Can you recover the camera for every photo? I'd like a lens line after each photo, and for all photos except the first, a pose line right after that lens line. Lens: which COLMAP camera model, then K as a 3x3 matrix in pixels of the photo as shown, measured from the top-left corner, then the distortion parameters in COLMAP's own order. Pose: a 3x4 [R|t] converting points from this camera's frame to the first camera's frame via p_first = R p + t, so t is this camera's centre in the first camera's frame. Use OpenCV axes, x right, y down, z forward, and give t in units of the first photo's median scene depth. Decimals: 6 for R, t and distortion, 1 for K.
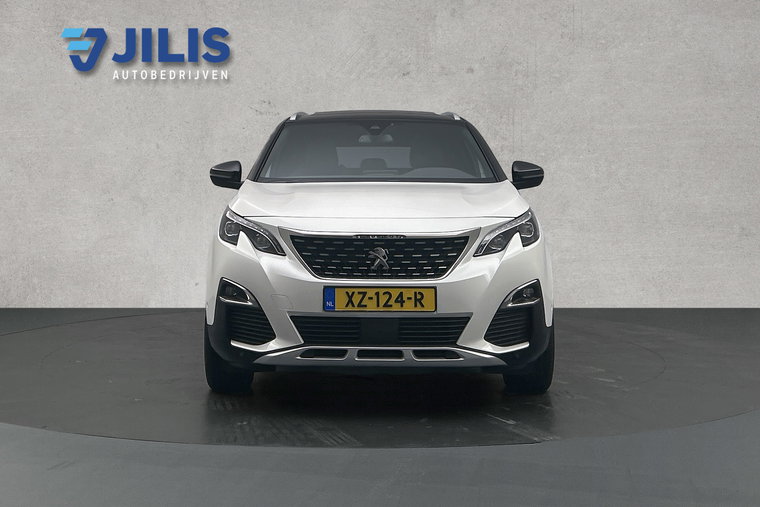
lens RADIAL K [[594.5, 0, 379.8], [0, 594.5, 253.8], [0, 0, 1]] dist [0.000947, 0.004409]
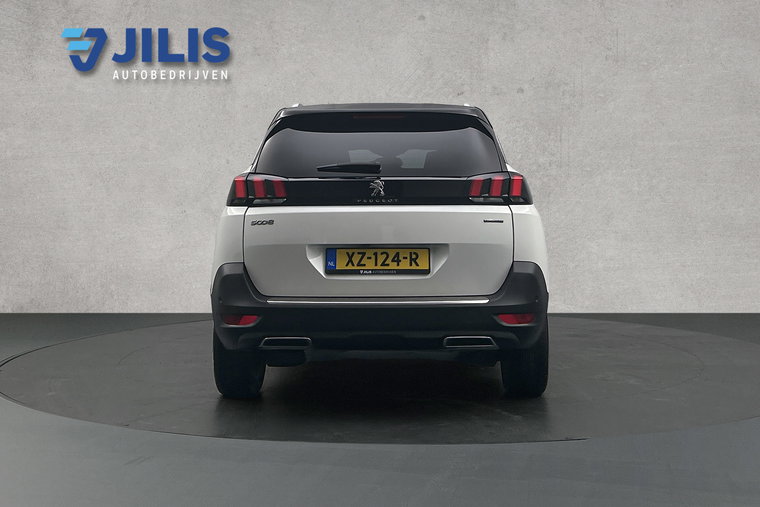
lens RADIAL K [[594.5, 0, 380.1], [0, 594.5, 253.8], [0, 0, 1]] dist [0.000947, 0.004409]
pose [[1.000000, -0.000037, 0.000926, -0.100583], [0.000037, 1.000000, 0.000117, -0.015317], [-0.000926, -0.000117, 1.000000, -0.067064]]
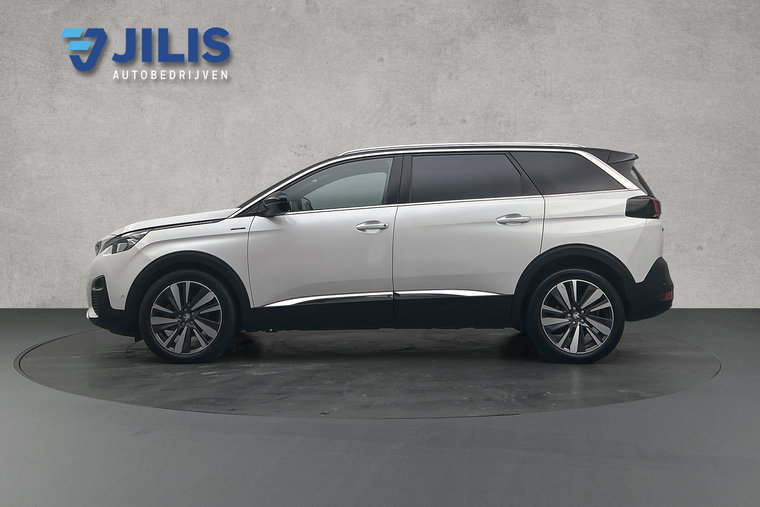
lens RADIAL K [[594.5, 0, 380.0], [0, 594.5, 253.8], [0, 0, 1]] dist [0.000947, 0.004409]
pose [[1.000000, 0.000000, 0.000666, -0.027369], [0.000000, 1.000000, 0.000354, -0.025564], [-0.000666, -0.000354, 1.000000, -0.269224]]
